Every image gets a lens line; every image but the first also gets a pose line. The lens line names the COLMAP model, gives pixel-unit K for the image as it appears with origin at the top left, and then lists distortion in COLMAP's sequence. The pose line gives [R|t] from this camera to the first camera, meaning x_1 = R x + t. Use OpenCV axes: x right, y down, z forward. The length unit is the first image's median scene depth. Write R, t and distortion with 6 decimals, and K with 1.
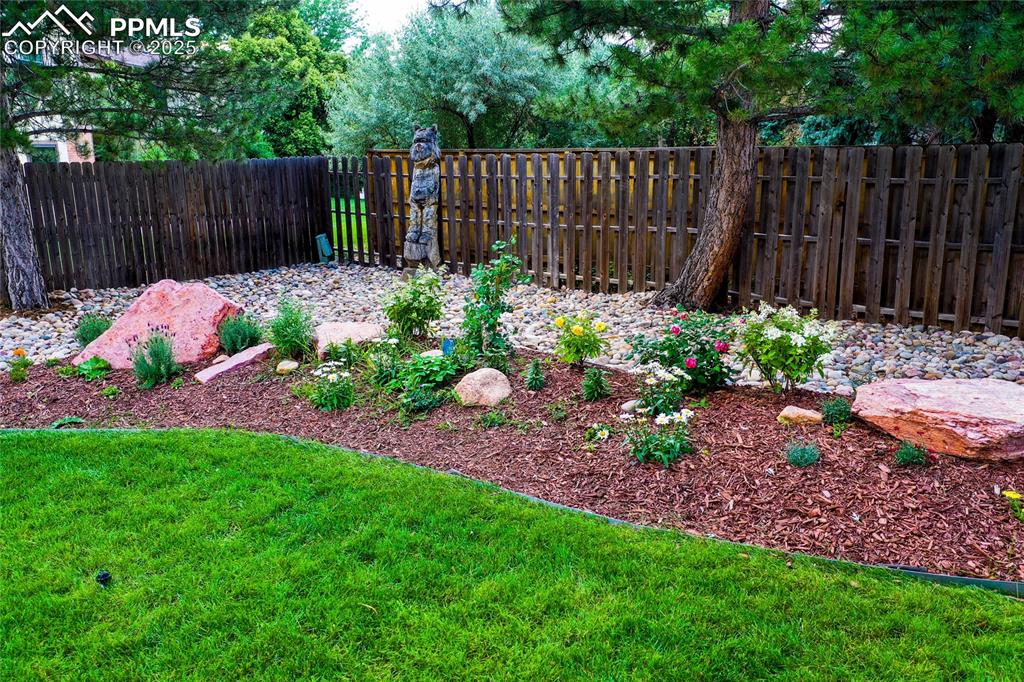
lens RADIAL K [[845.9, 0, 534.0], [0, 845.9, 339.8], [0, 0, 1]] dist [0.003980, 0.008197]
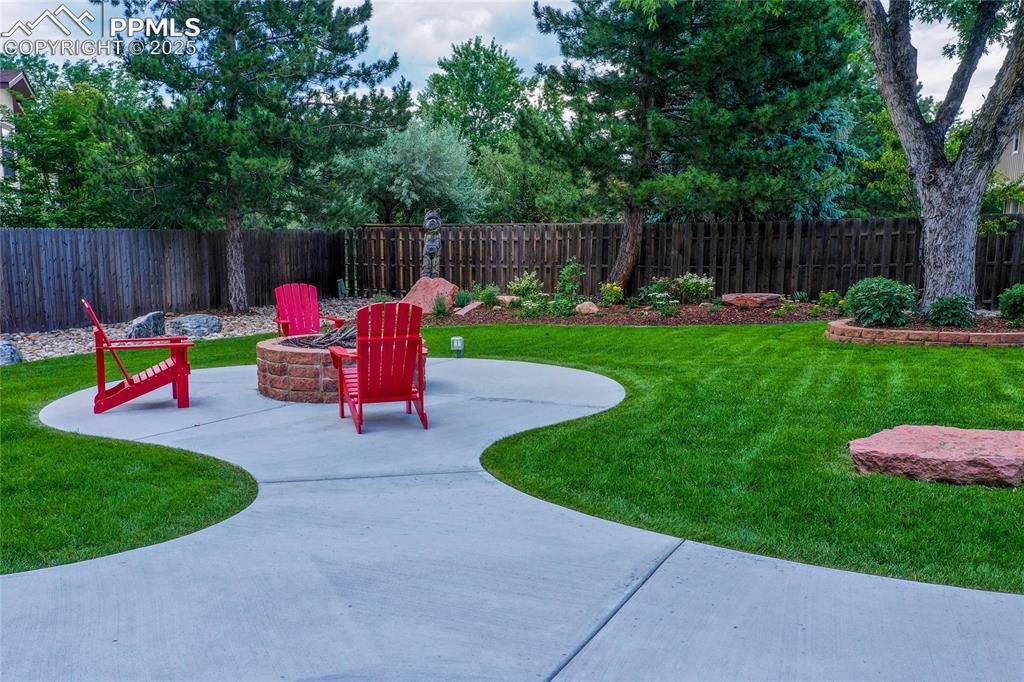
lens RADIAL K [[845.9, 0, 534.0], [0, 845.9, 339.8], [0, 0, 1]] dist [0.003980, 0.008197]
pose [[0.963606, -0.026936, 0.265965, -0.526846], [0.052016, 0.994787, -0.087708, 0.214953], [-0.262216, 0.098351, 0.959984, -0.847458]]
